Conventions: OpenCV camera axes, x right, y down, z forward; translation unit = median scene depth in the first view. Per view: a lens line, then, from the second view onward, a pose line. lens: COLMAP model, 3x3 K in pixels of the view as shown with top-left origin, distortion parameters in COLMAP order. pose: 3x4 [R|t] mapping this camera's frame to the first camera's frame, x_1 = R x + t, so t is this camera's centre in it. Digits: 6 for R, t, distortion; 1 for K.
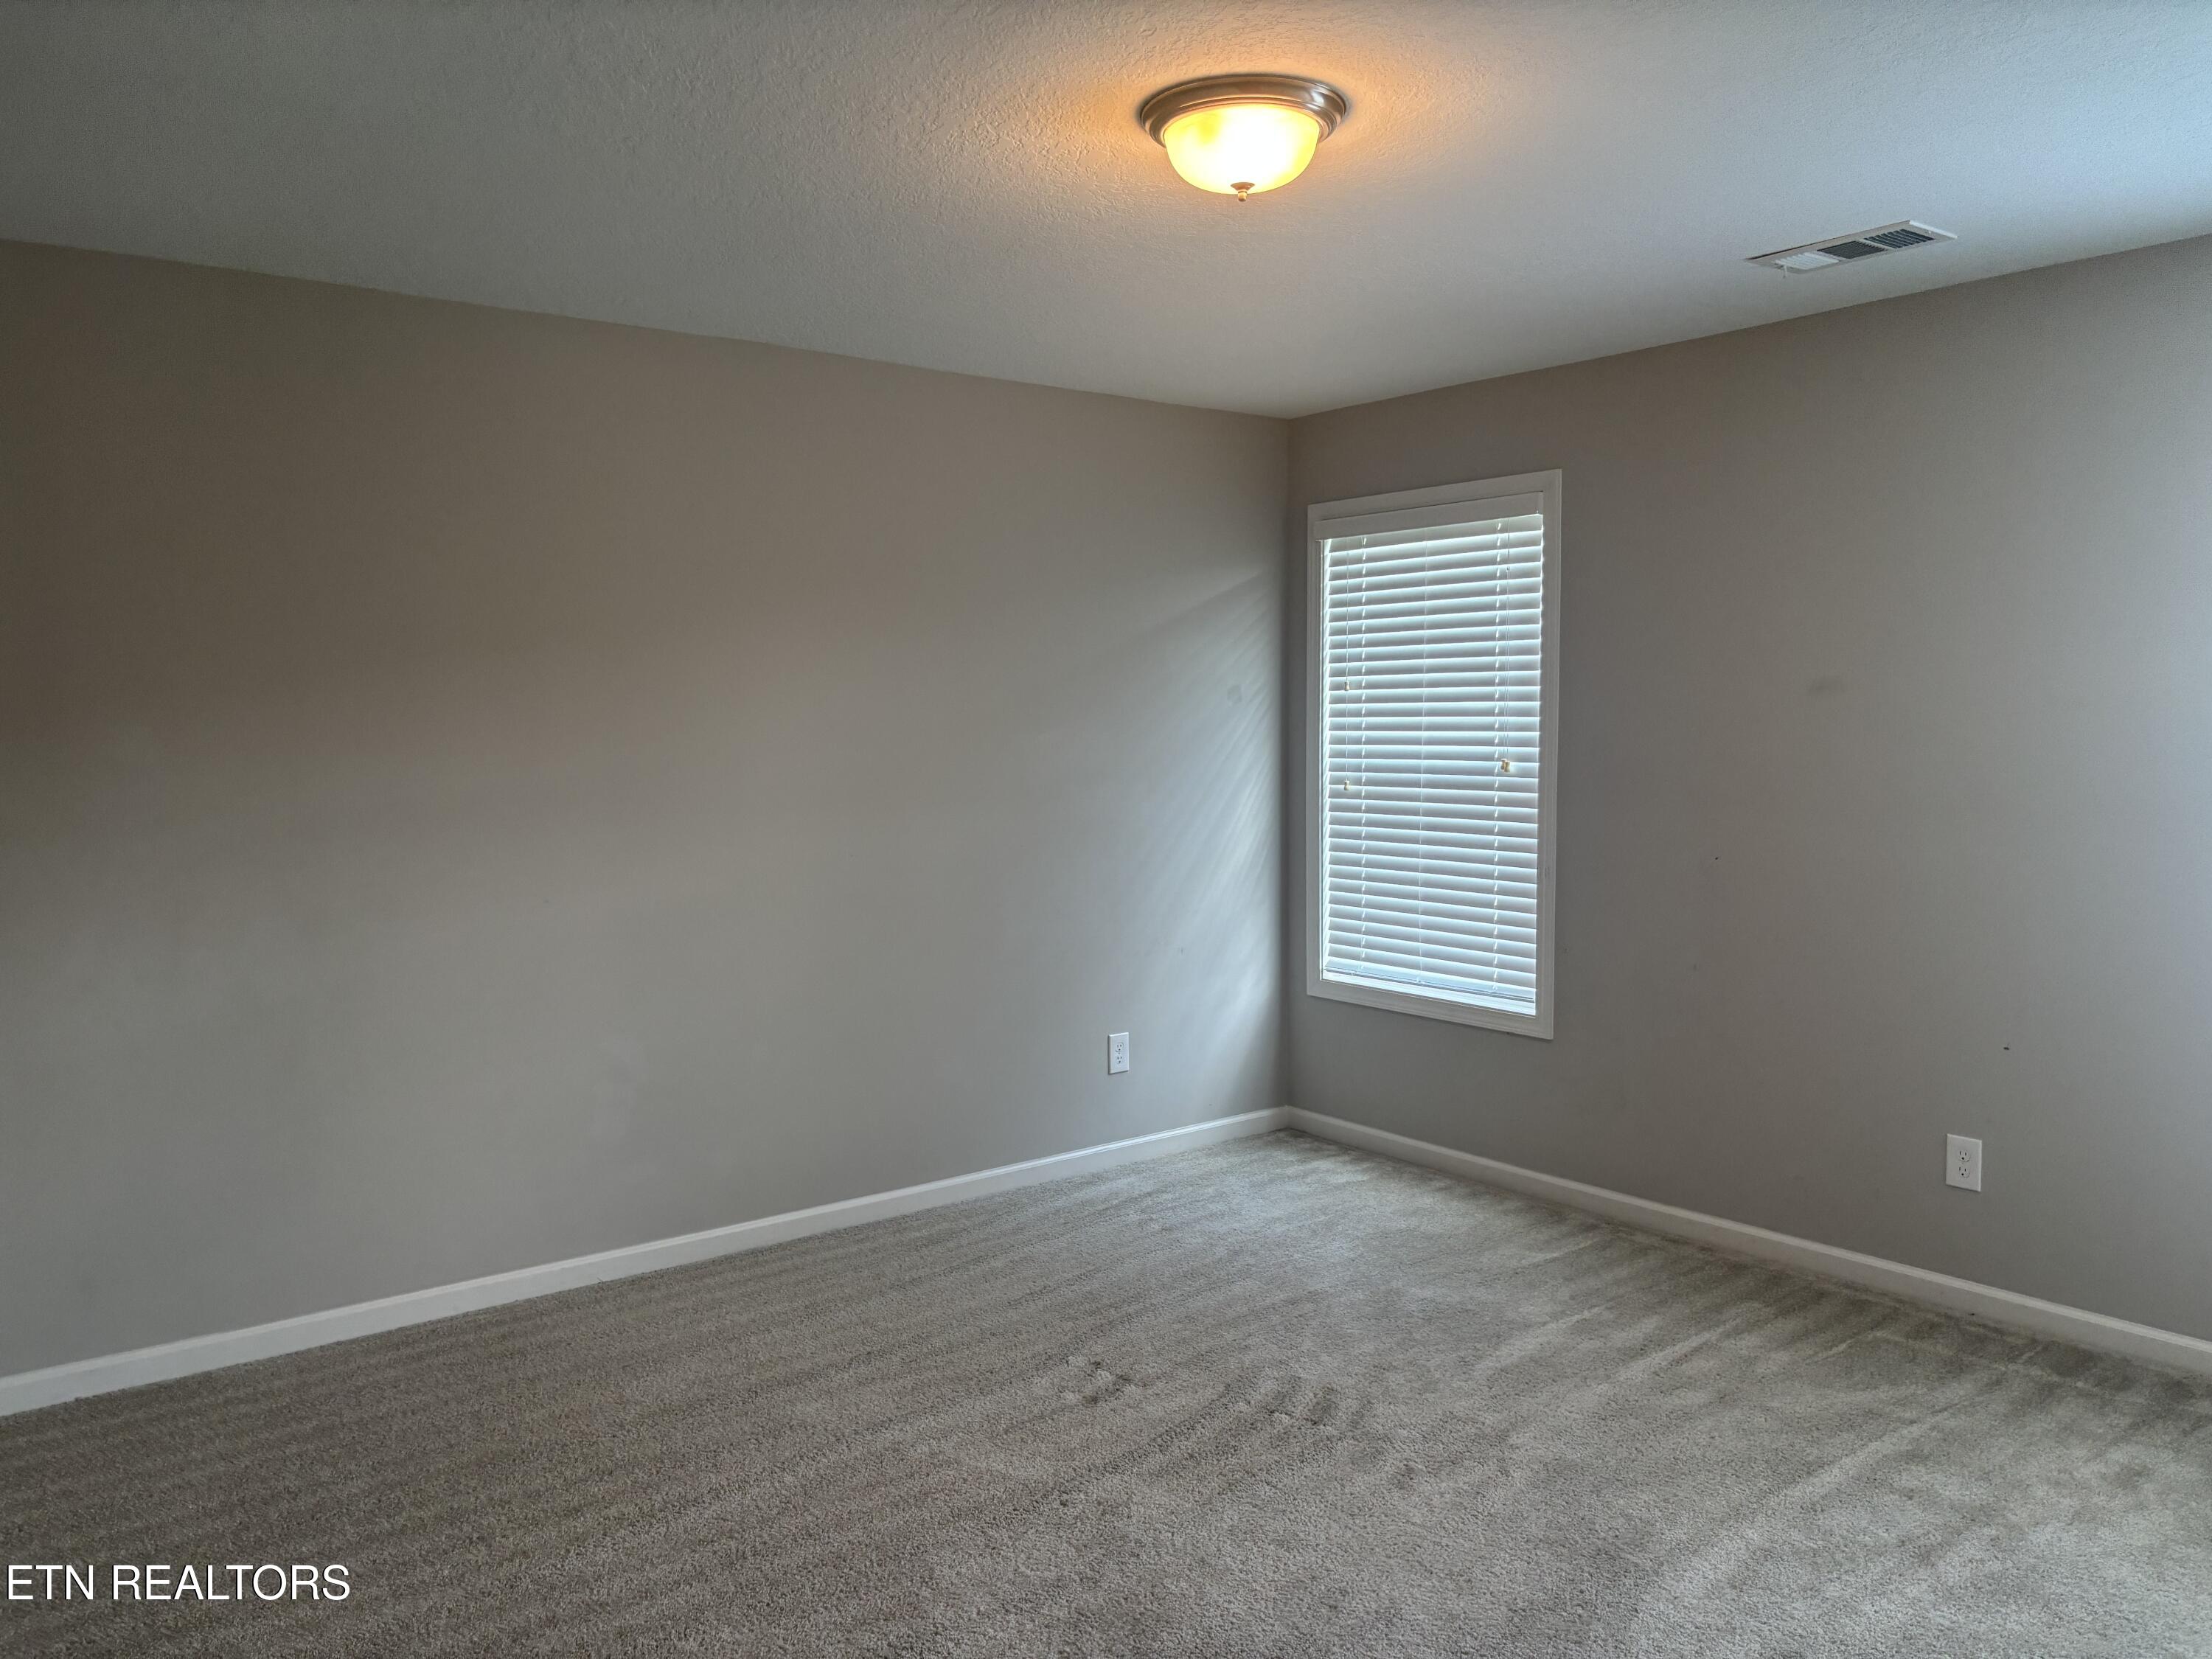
lens RADIAL K [[1705.9, 0, 1107.1], [0, 1705.9, 826.9], [0, 0, 1]] dist [0.038297, -0.023025]
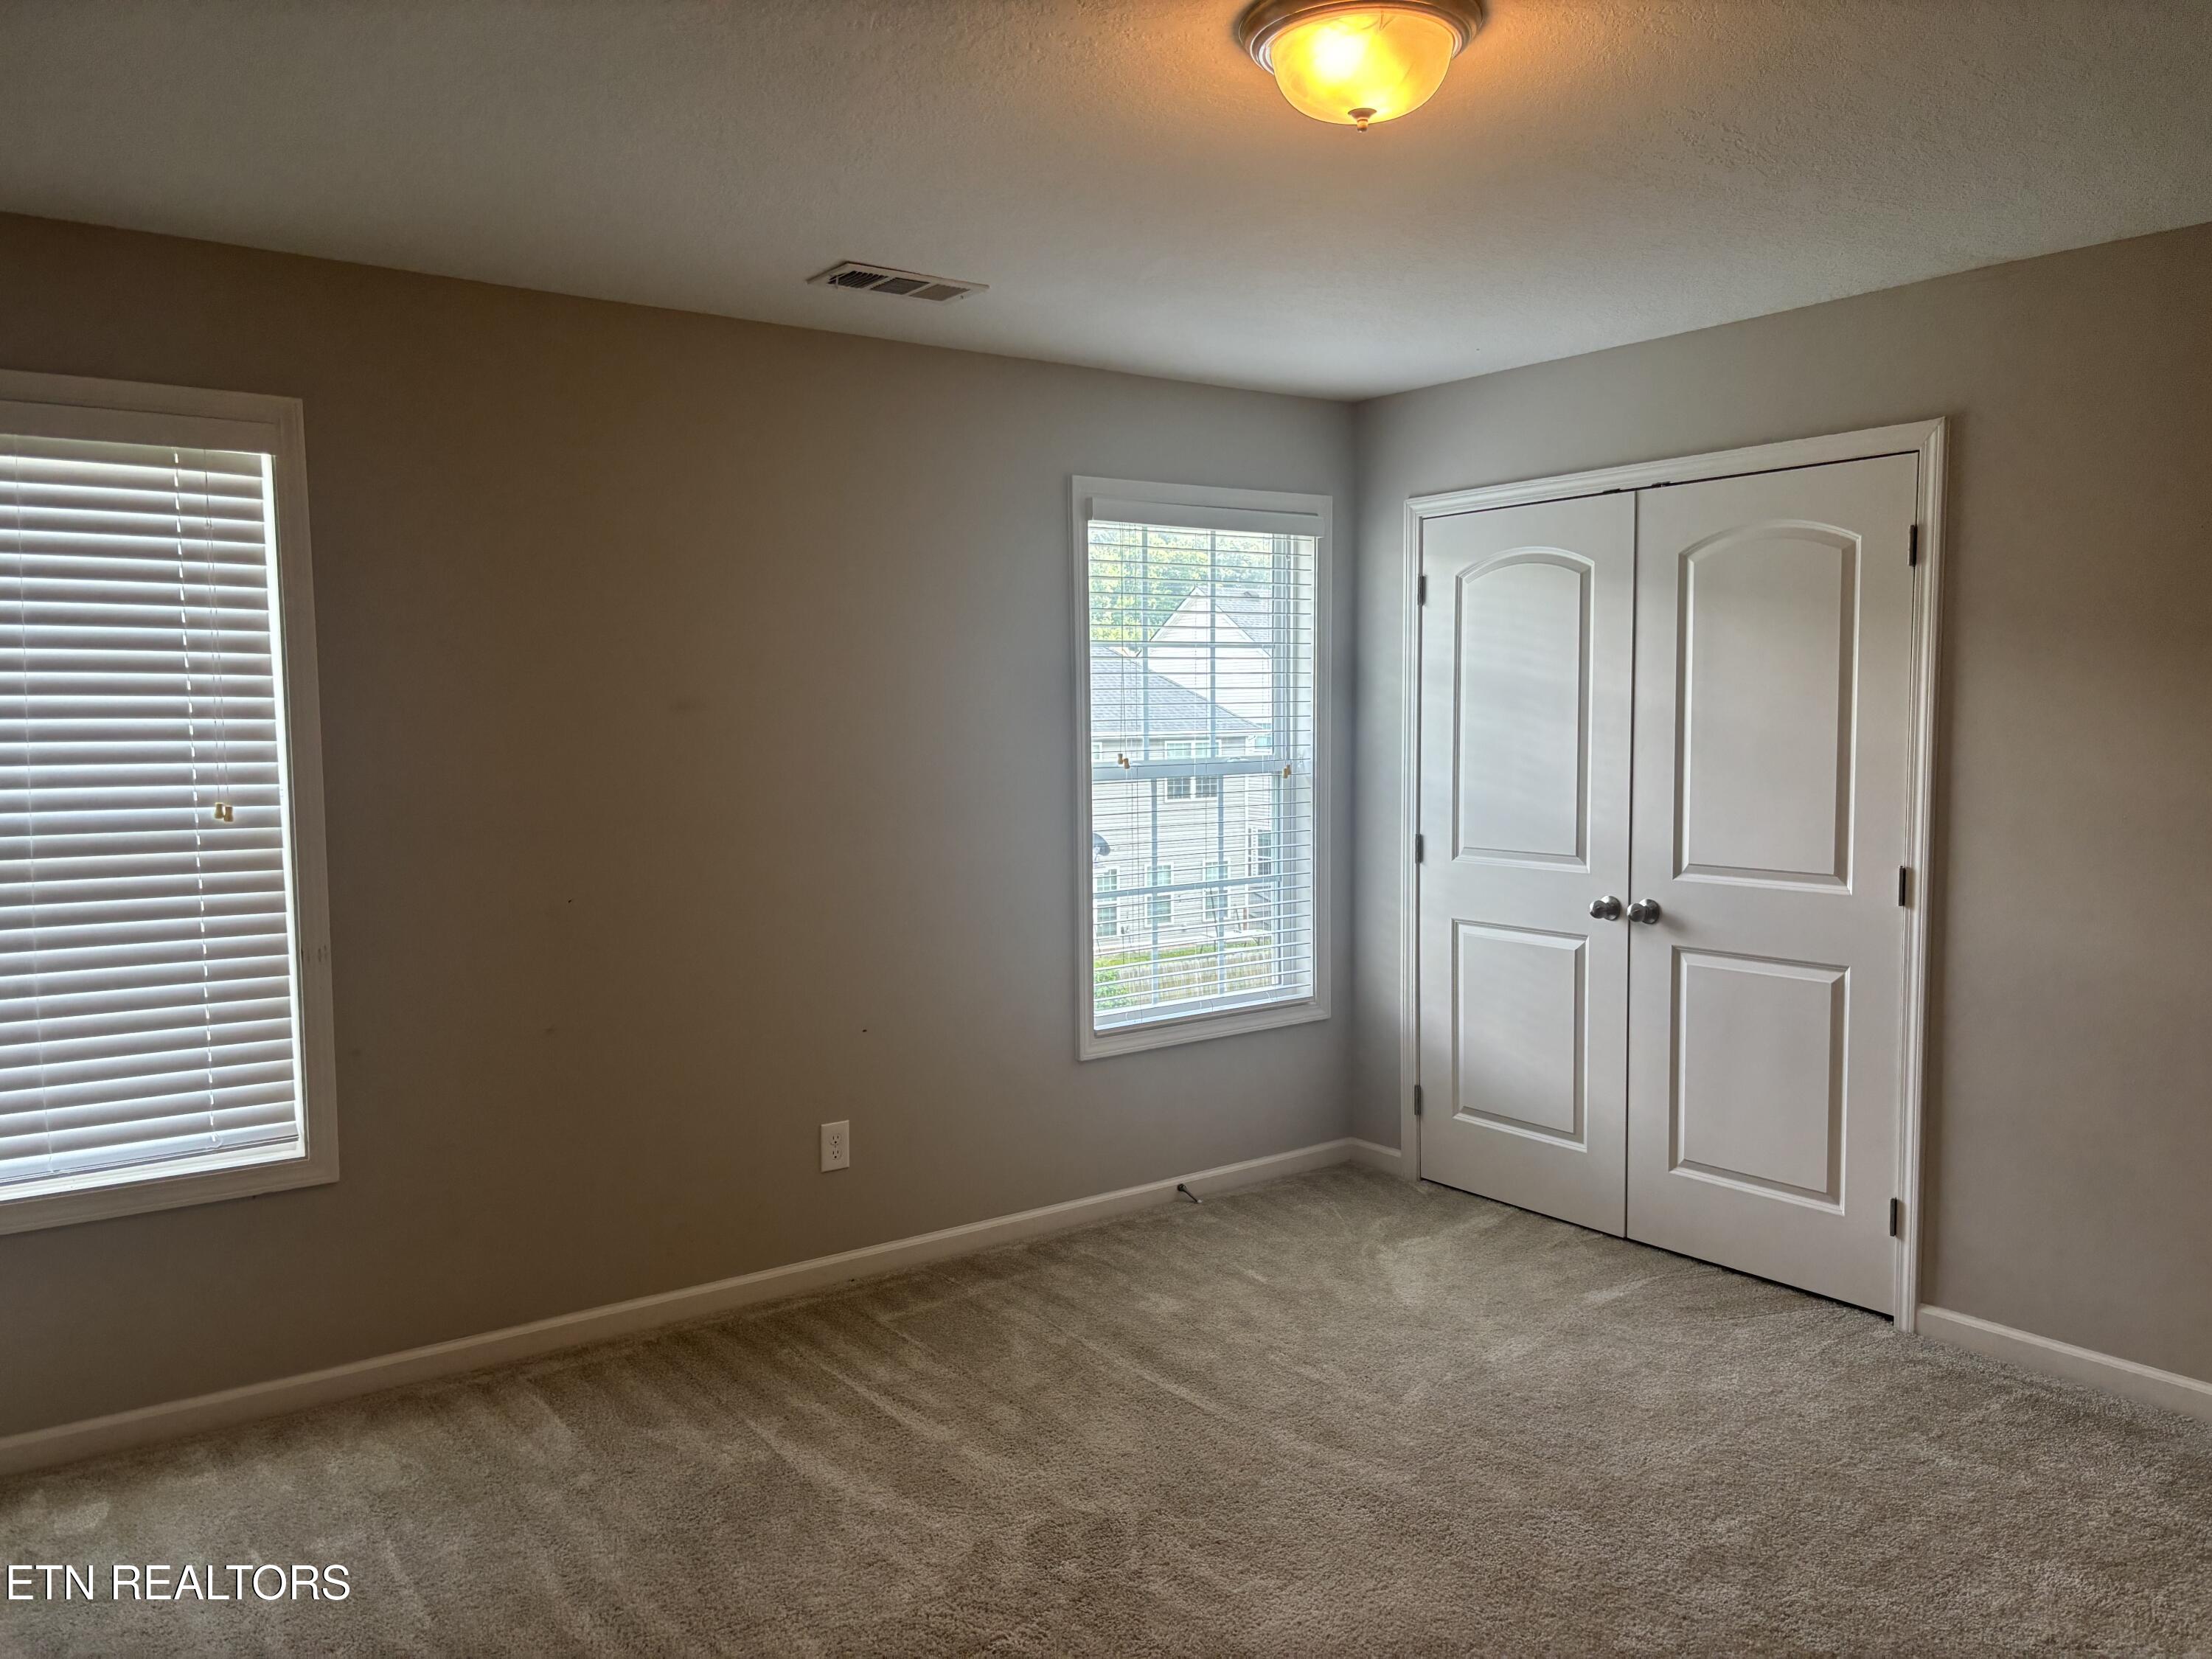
lens RADIAL K [[1705.9, 0, 1114.9], [0, 1705.9, 830.9], [0, 0, 1]] dist [0.038297, -0.023025]
pose [[0.024671, -0.062171, 0.997761, -0.528240], [0.075215, 0.995351, 0.060161, -0.050611], [-0.996862, 0.073562, 0.029233, 0.738159]]
